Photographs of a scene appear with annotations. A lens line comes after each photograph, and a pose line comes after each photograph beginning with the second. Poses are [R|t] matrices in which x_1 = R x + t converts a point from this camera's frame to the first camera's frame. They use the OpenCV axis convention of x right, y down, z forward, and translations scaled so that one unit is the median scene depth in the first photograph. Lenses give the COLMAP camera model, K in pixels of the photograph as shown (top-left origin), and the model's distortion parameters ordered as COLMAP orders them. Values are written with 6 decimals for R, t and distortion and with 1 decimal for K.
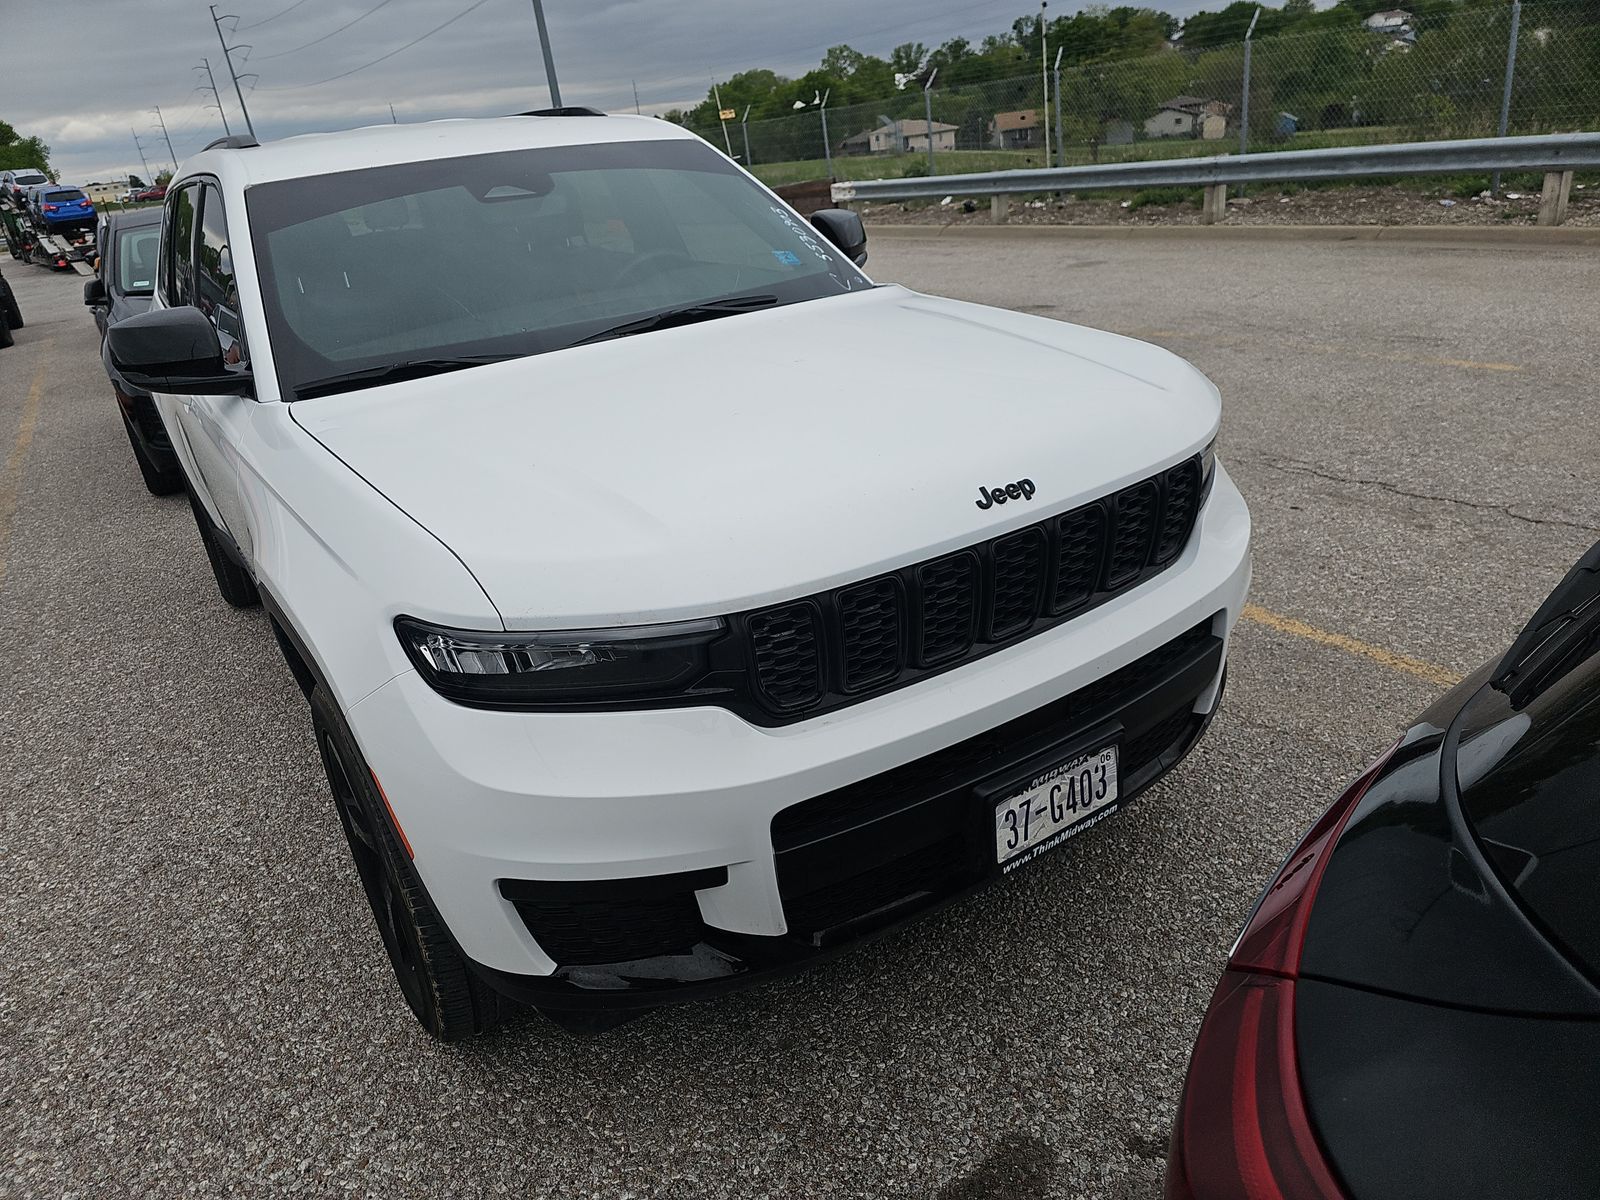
lens RADIAL K [[1083.8, 0, 777.7], [0, 1083.8, 598.6], [0, 0, 1]] dist [0.058892, -0.061140]
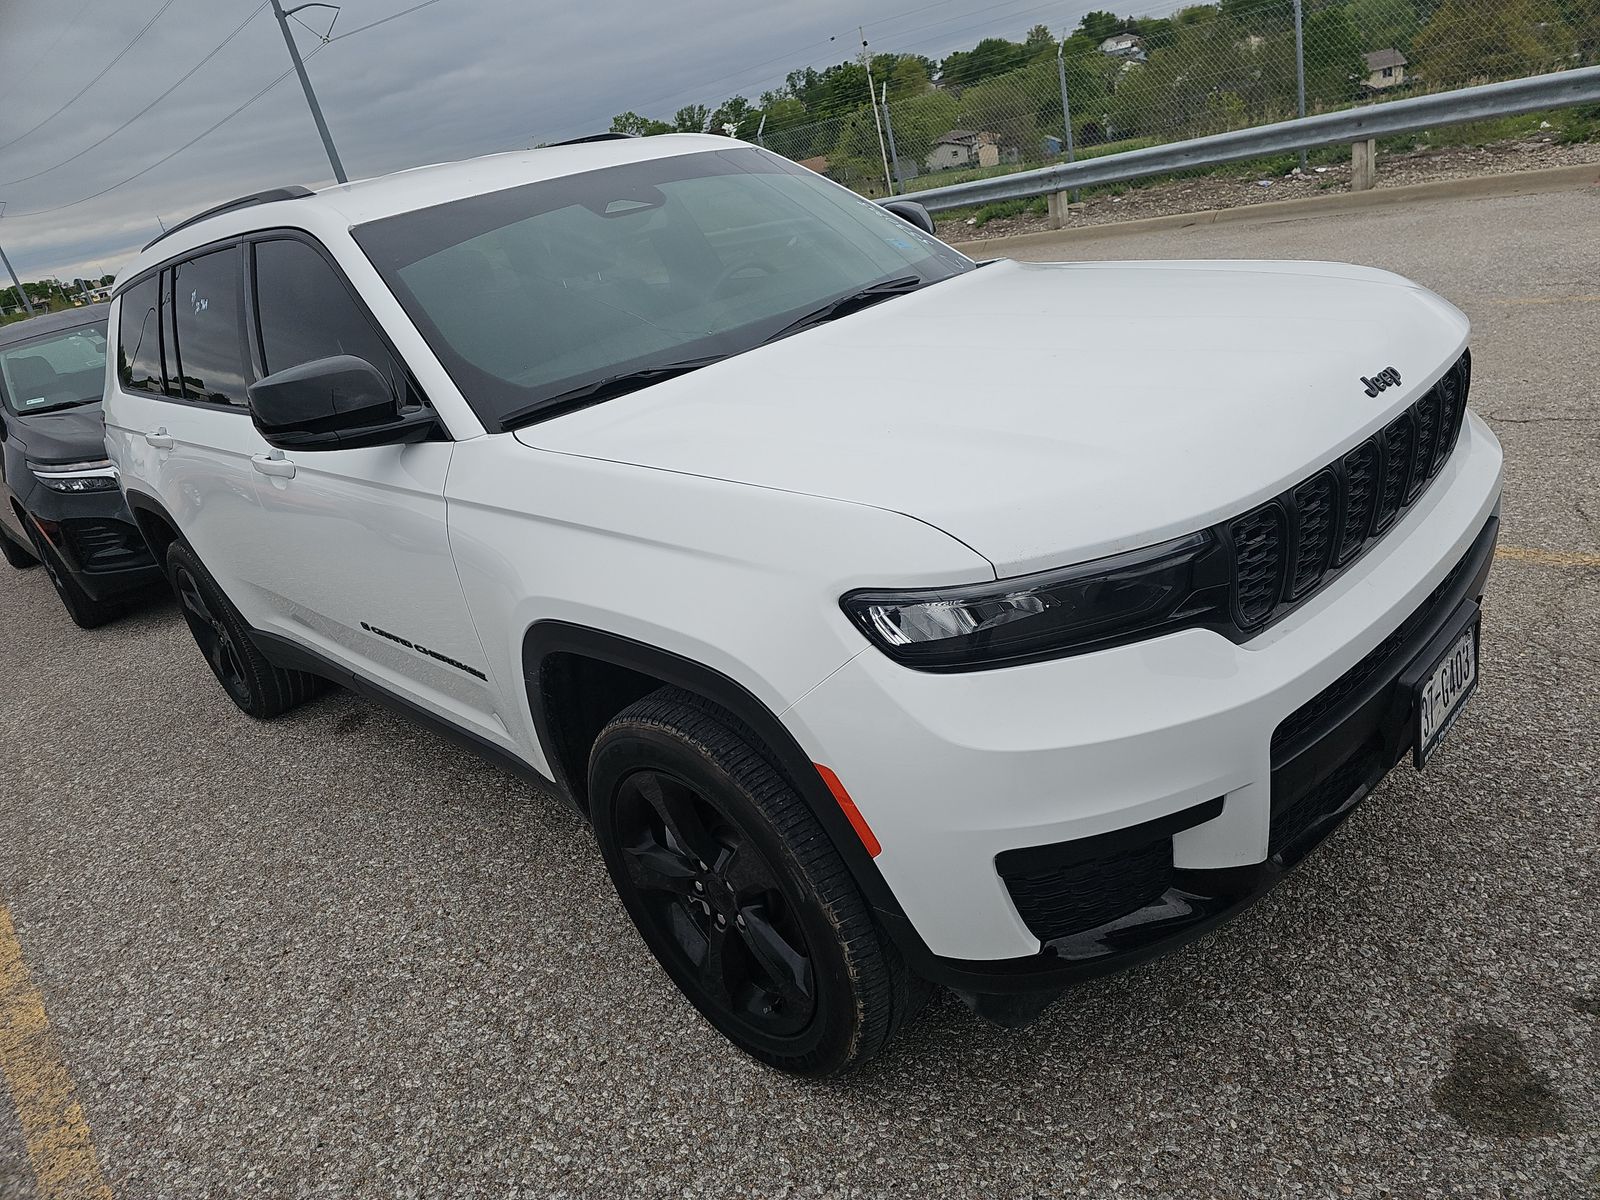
lens RADIAL K [[1081.1, 0, 809.2], [0, 1081.1, 591.7], [0, 0, 1]] dist [0.073527, -0.076056]
pose [[0.974034, -0.162400, 0.157744, -0.301883], [0.170447, 0.984602, -0.038809, 0.026587], [-0.149012, 0.064688, 0.986717, 0.054296]]
